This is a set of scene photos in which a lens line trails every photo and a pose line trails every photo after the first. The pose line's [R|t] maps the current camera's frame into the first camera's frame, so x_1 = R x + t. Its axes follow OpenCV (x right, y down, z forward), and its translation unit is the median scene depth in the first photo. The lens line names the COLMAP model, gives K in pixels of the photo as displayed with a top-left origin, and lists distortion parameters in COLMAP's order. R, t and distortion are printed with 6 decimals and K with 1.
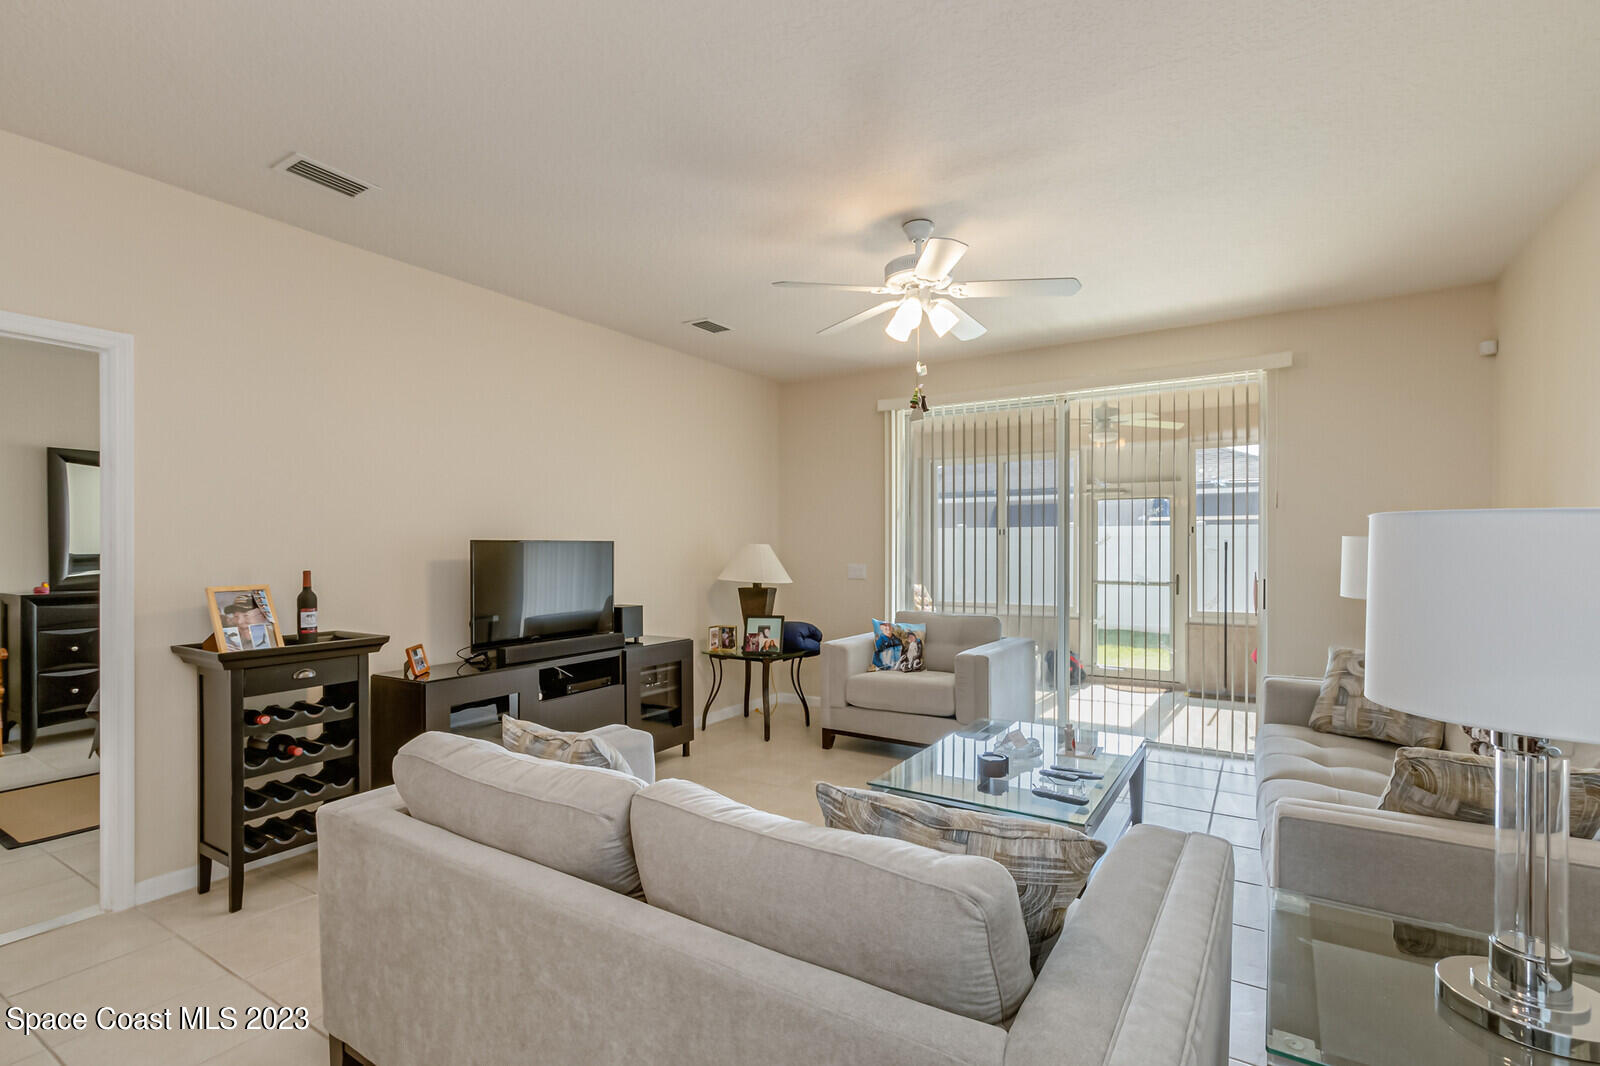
lens RADIAL K [[751.9, 0, 787.9], [0, 751.9, 556.7], [0, 0, 1]] dist [0.004494, -0.000980]
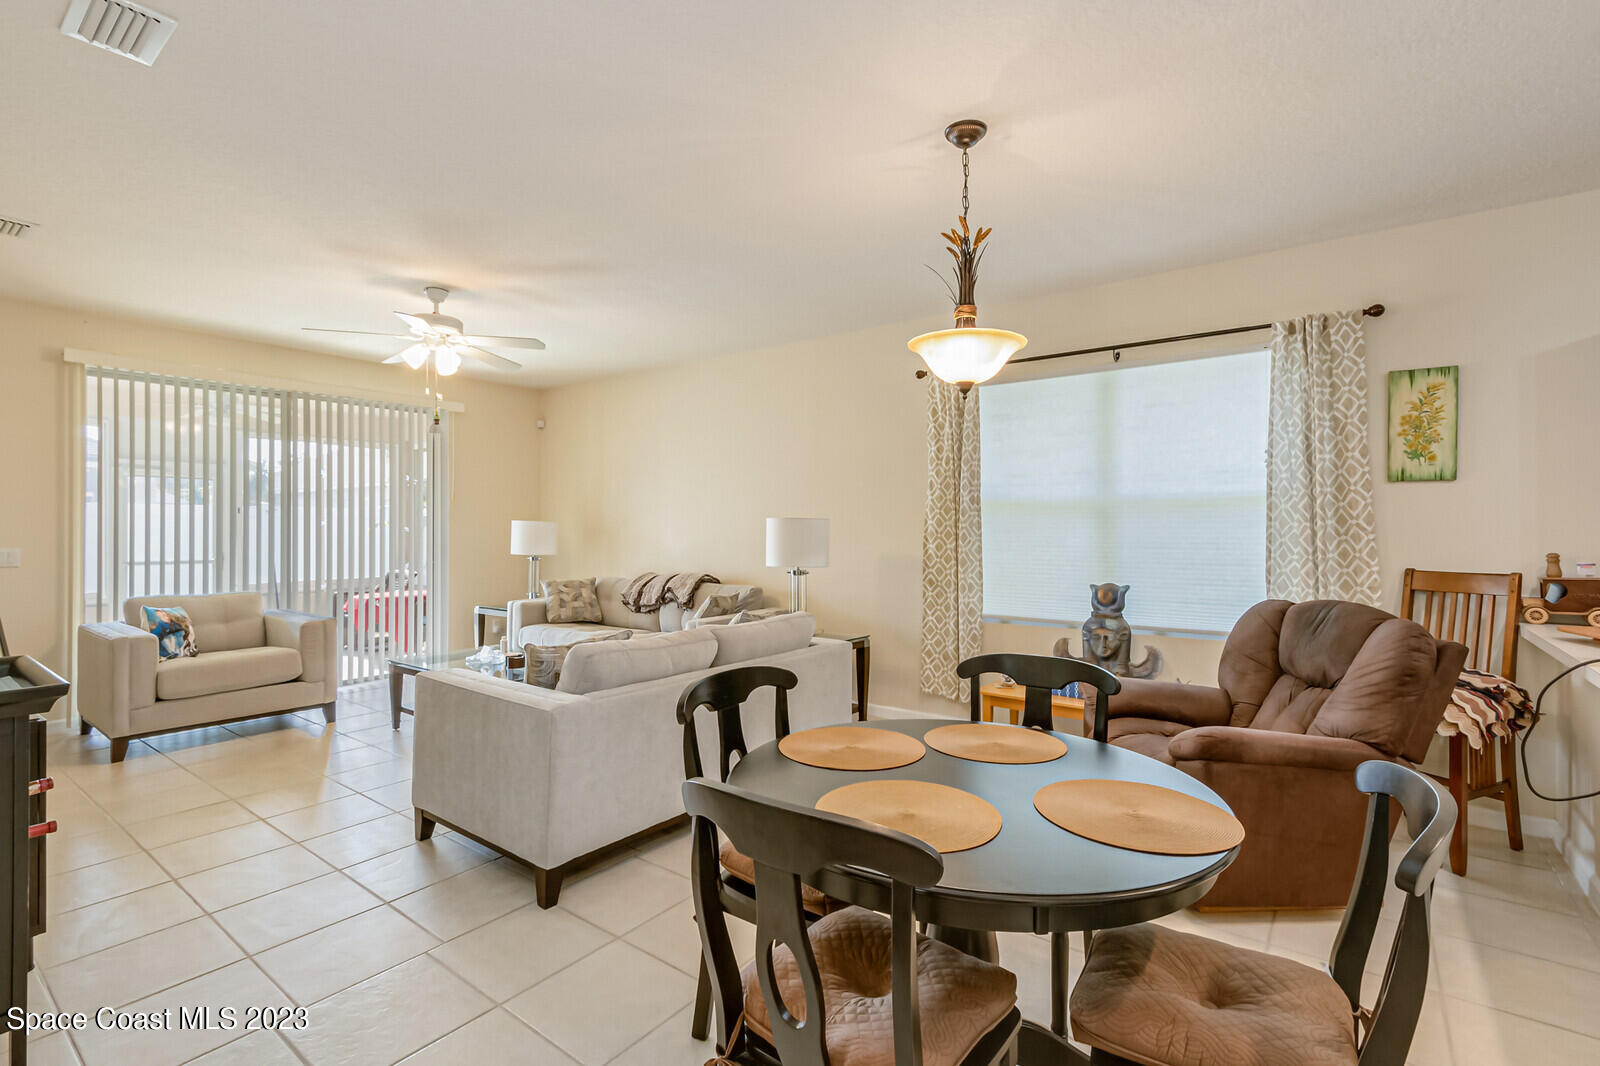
lens RADIAL K [[751.9, 0, 789.9], [0, 751.9, 527.0], [0, 0, 1]] dist [0.004494, -0.000980]
pose [[0.083723, 0.002844, 0.996485, -0.732823], [0.010324, 0.999940, -0.003721, 0.000074], [-0.996436, 0.010599, 0.083689, 0.161134]]
